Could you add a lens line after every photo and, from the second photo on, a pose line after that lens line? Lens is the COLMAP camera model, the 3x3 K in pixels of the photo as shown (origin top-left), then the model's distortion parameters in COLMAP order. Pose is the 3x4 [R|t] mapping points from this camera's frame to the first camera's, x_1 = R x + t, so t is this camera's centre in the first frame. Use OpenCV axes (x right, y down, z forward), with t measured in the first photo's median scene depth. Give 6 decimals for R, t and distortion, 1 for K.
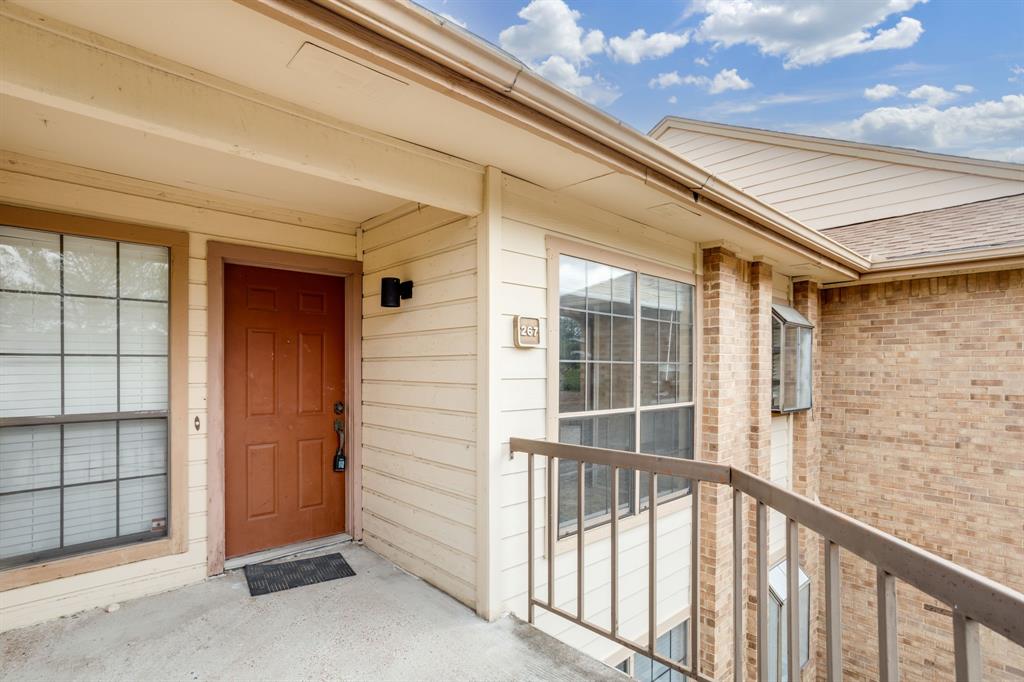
lens RADIAL K [[506.2, 0, 511.2], [0, 506.2, 369.2], [0, 0, 1]] dist [0.000025, 0.000378]
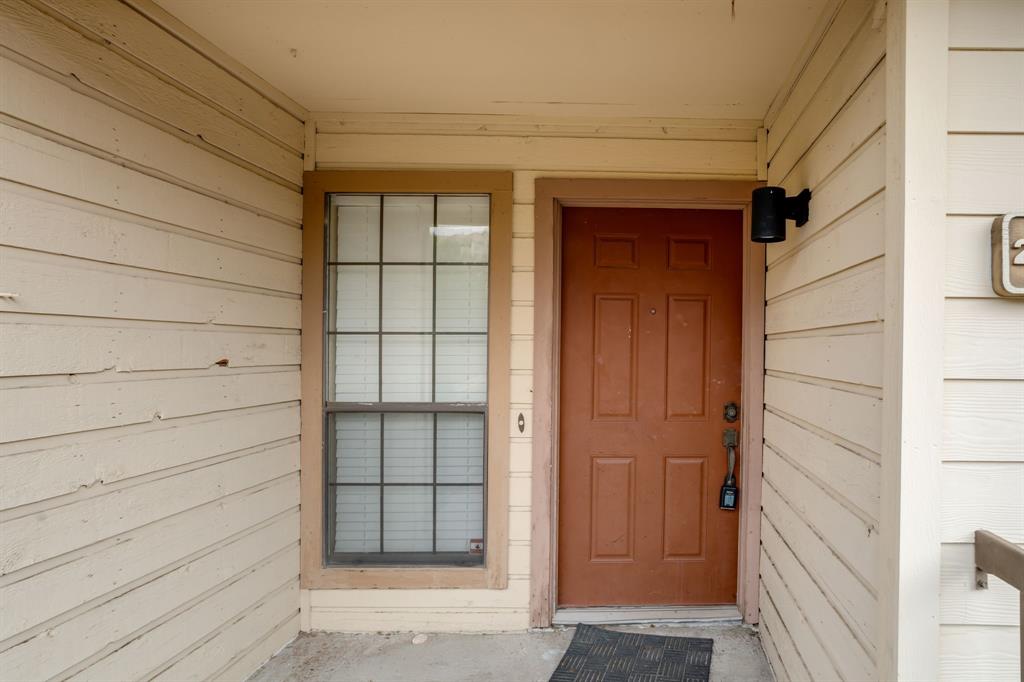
lens RADIAL K [[680.4, 0, 512.4], [0, 680.4, 353.5], [0, 0, 1]] dist [-0.073369, 0.090805]
pose [[0.736821, 0.009019, -0.676028, 0.053016], [-0.008193, 0.999957, 0.004412, -0.000191], [0.676038, 0.002288, 0.736863, 0.244118]]
